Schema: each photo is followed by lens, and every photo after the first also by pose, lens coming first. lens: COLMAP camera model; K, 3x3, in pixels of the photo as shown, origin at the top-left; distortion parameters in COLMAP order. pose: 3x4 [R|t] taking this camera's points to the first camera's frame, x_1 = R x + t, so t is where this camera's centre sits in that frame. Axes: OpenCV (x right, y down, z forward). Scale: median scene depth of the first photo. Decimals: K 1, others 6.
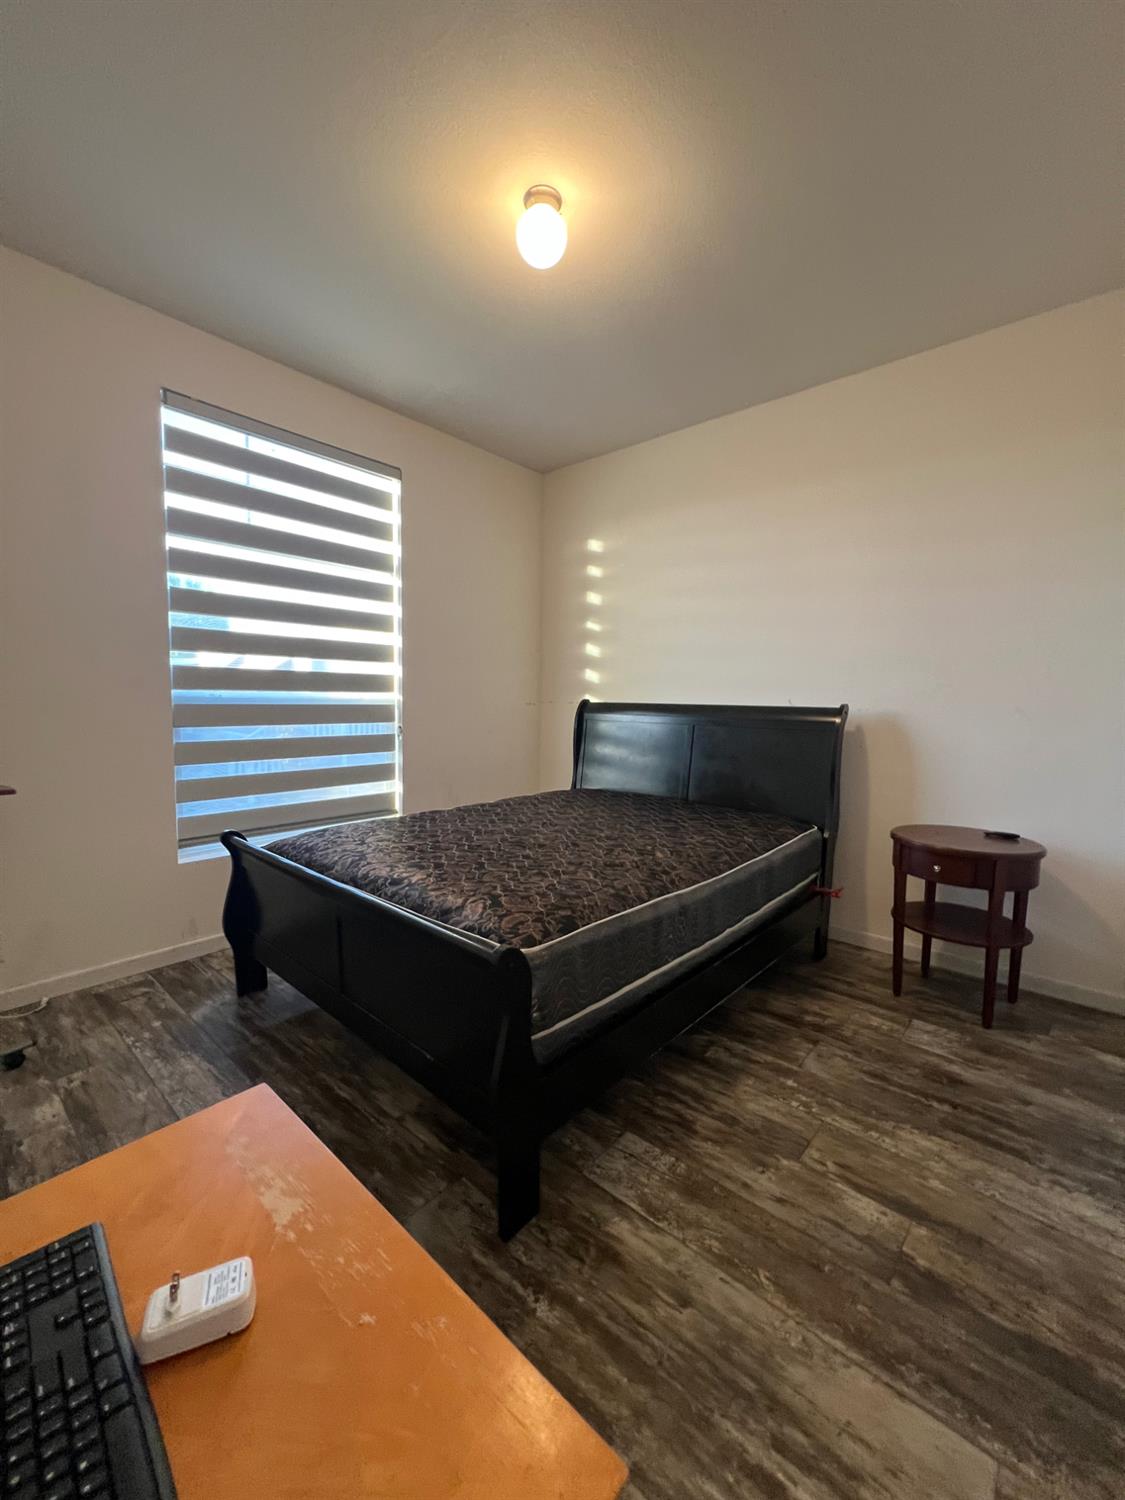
lens RADIAL K [[600.0, 0, 564.5], [0, 600.0, 737.2], [0, 0, 1]] dist [0.002143, 0.000786]
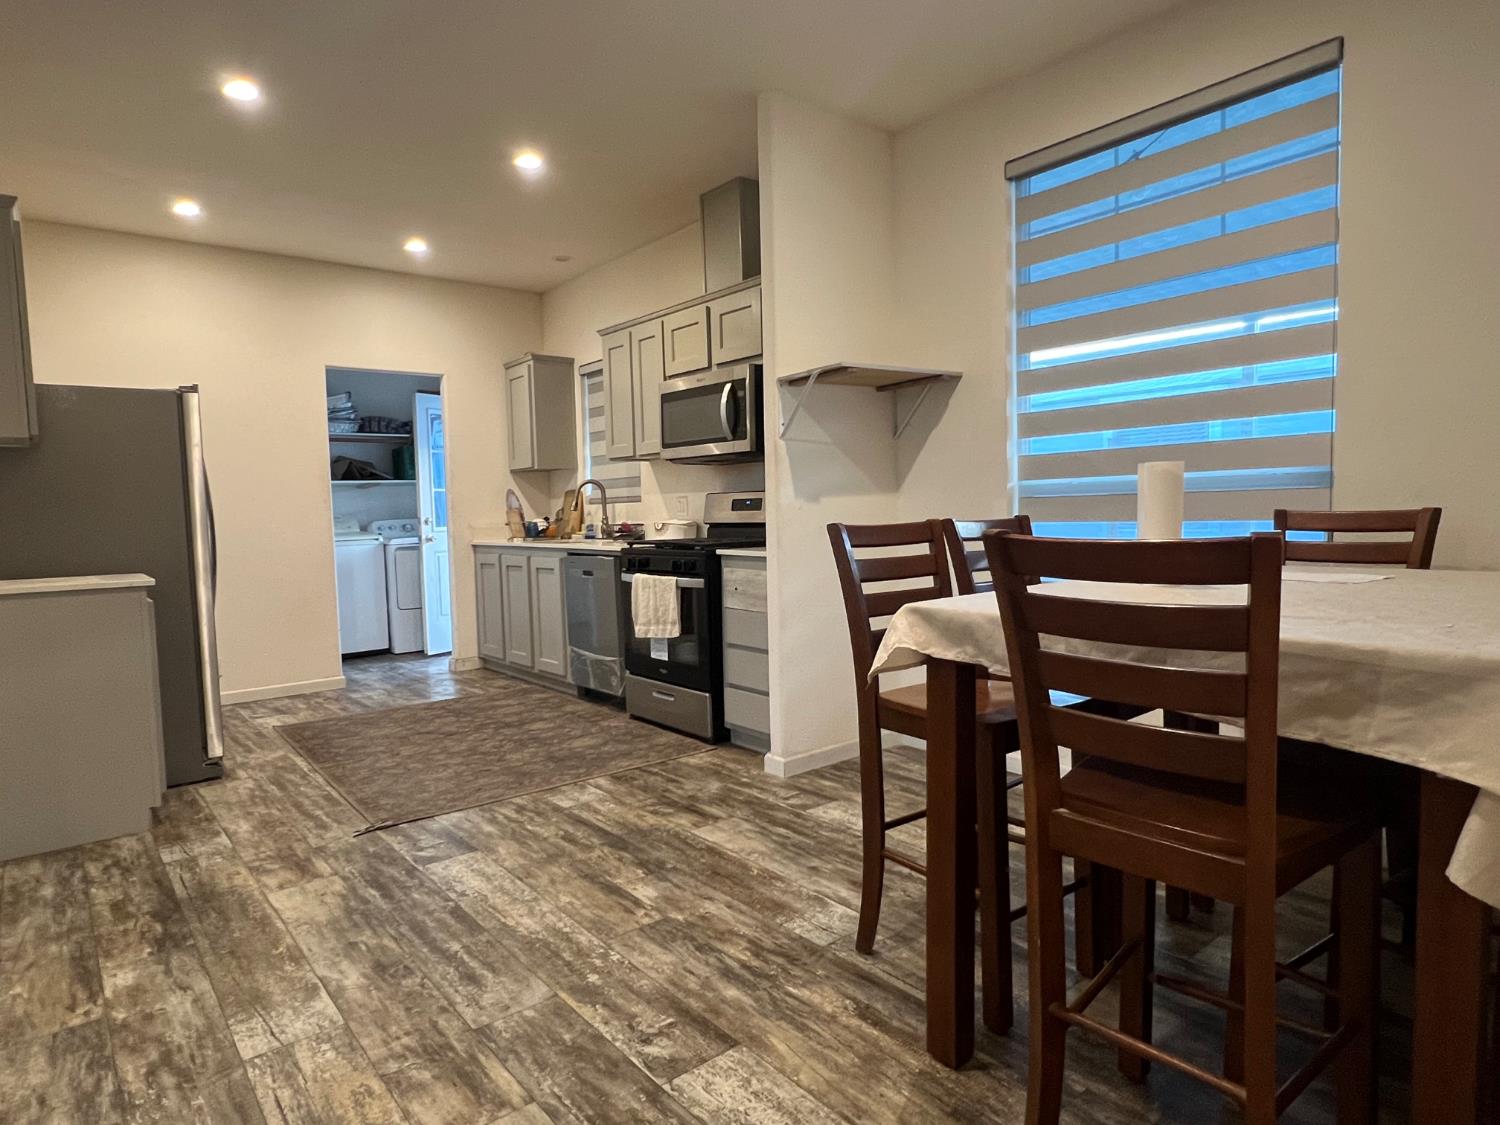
lens RADIAL K [[874.3, 0, 744.8], [0, 874.3, 558.2], [0, 0, 1]] dist [-0.003978, 0.001388]
pose [[-0.986467, -0.010094, 0.163646, 0.010956], [0.012664, 0.990430, 0.137434, -0.131183], [-0.163467, 0.137646, -0.976899, 2.492194]]
